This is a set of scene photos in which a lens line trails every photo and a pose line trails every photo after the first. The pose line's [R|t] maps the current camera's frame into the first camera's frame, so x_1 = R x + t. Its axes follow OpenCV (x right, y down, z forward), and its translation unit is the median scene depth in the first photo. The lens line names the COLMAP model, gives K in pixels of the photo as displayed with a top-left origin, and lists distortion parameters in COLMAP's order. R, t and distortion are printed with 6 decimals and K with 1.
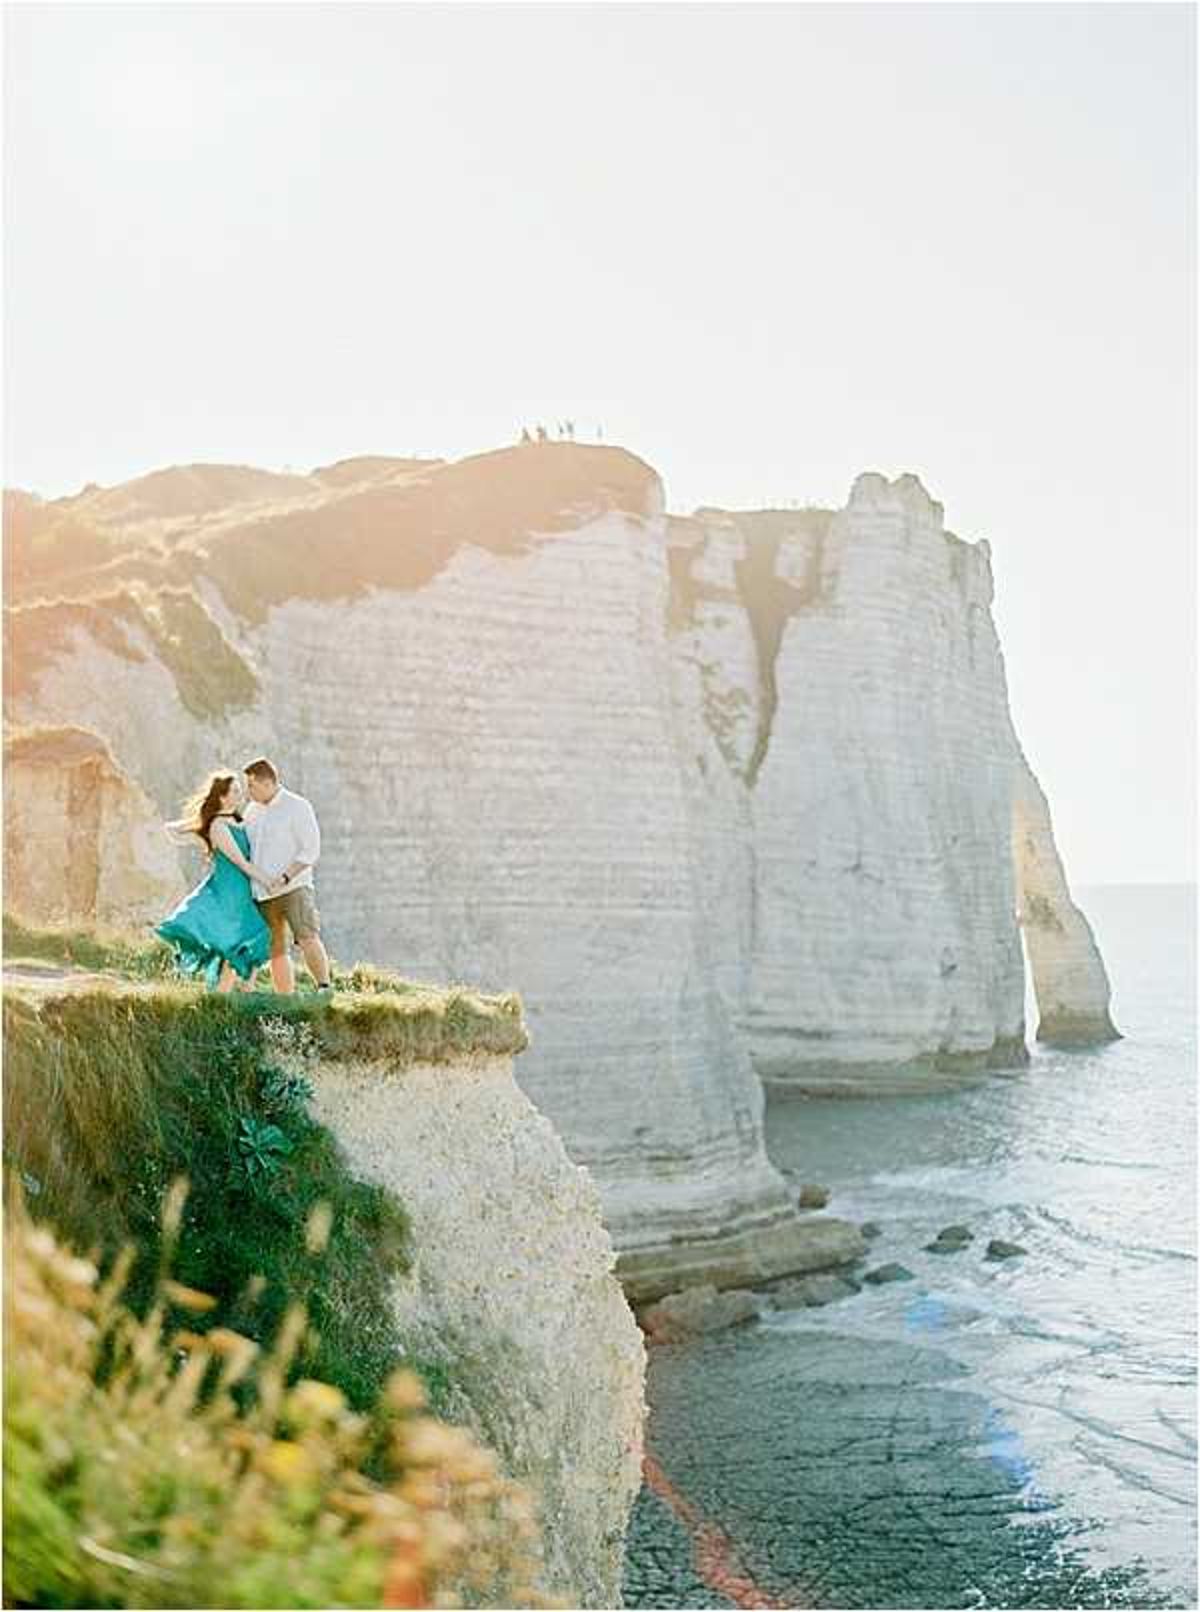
lens RADIAL K [[2323.5, 0, 600.0], [0, 2323.5, 806.0], [0, 0, 1]] dist [-0.129065, -0.071229]
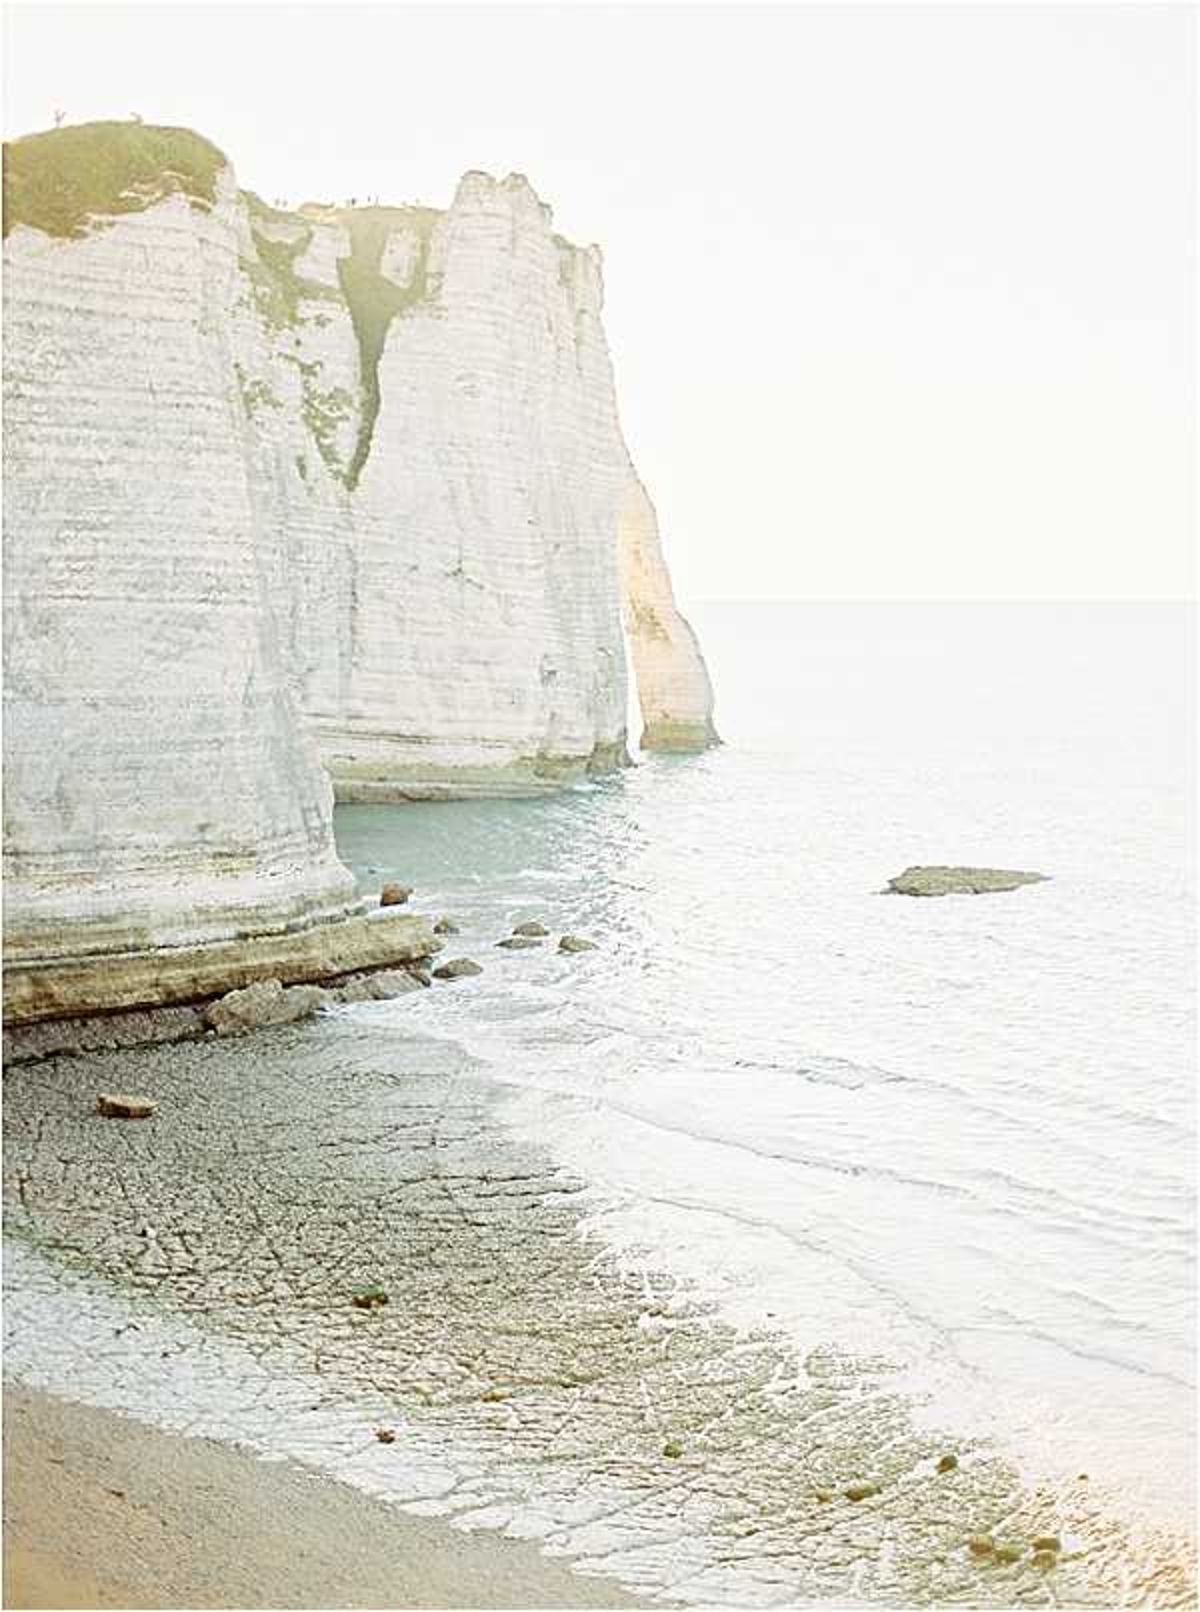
lens RADIAL K [[2323.5, 0, 600.0], [0, 2323.5, 806.0], [0, 0, 1]] dist [-0.129065, -0.071229]
pose [[0.987440, -0.003270, 0.157958, 0.028121], [-0.016298, 0.992343, 0.122430, 0.006644], [-0.157149, -0.123467, 0.979827, 0.000712]]
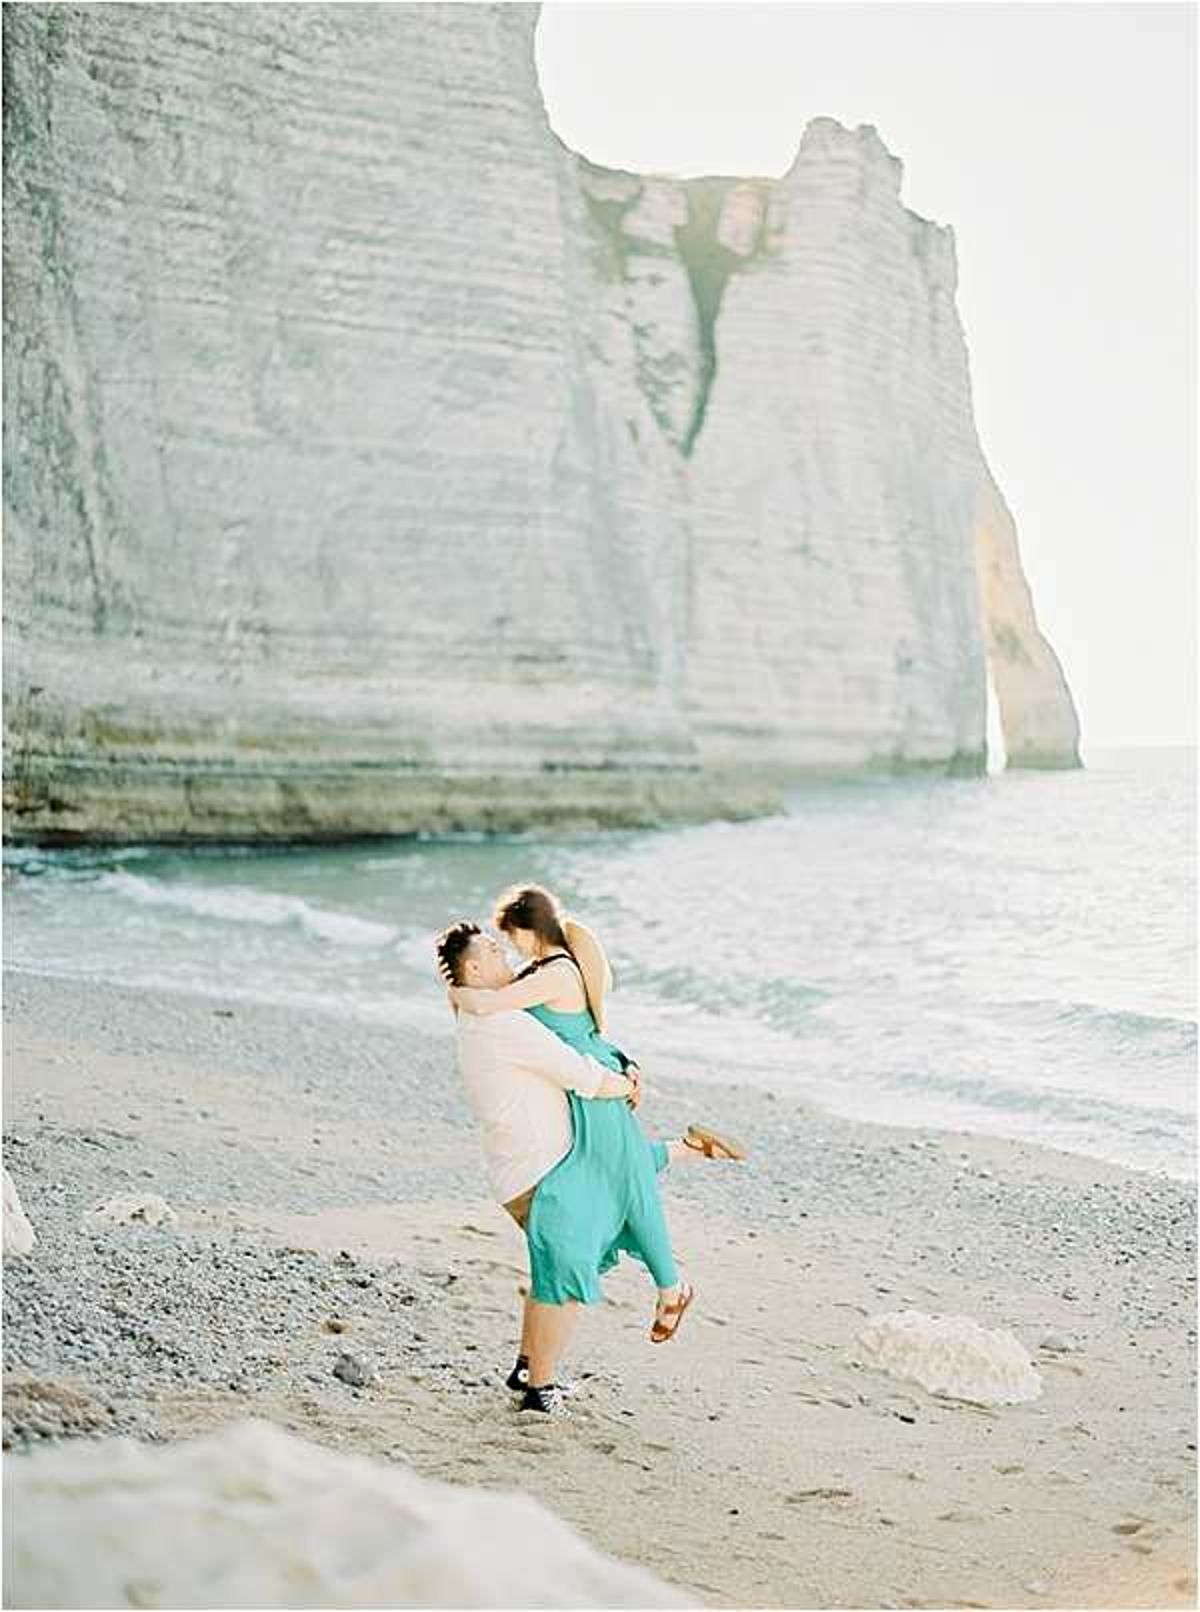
lens RADIAL K [[2323.5, 0, 600.0], [0, 2323.5, 806.0], [0, 0, 1]] dist [-0.129065, -0.071229]
pose [[0.999886, 0.005276, 0.014116, 0.039910], [-0.006119, 0.998160, 0.060327, 0.153575], [-0.013772, -0.060406, 0.998079, 0.194189]]
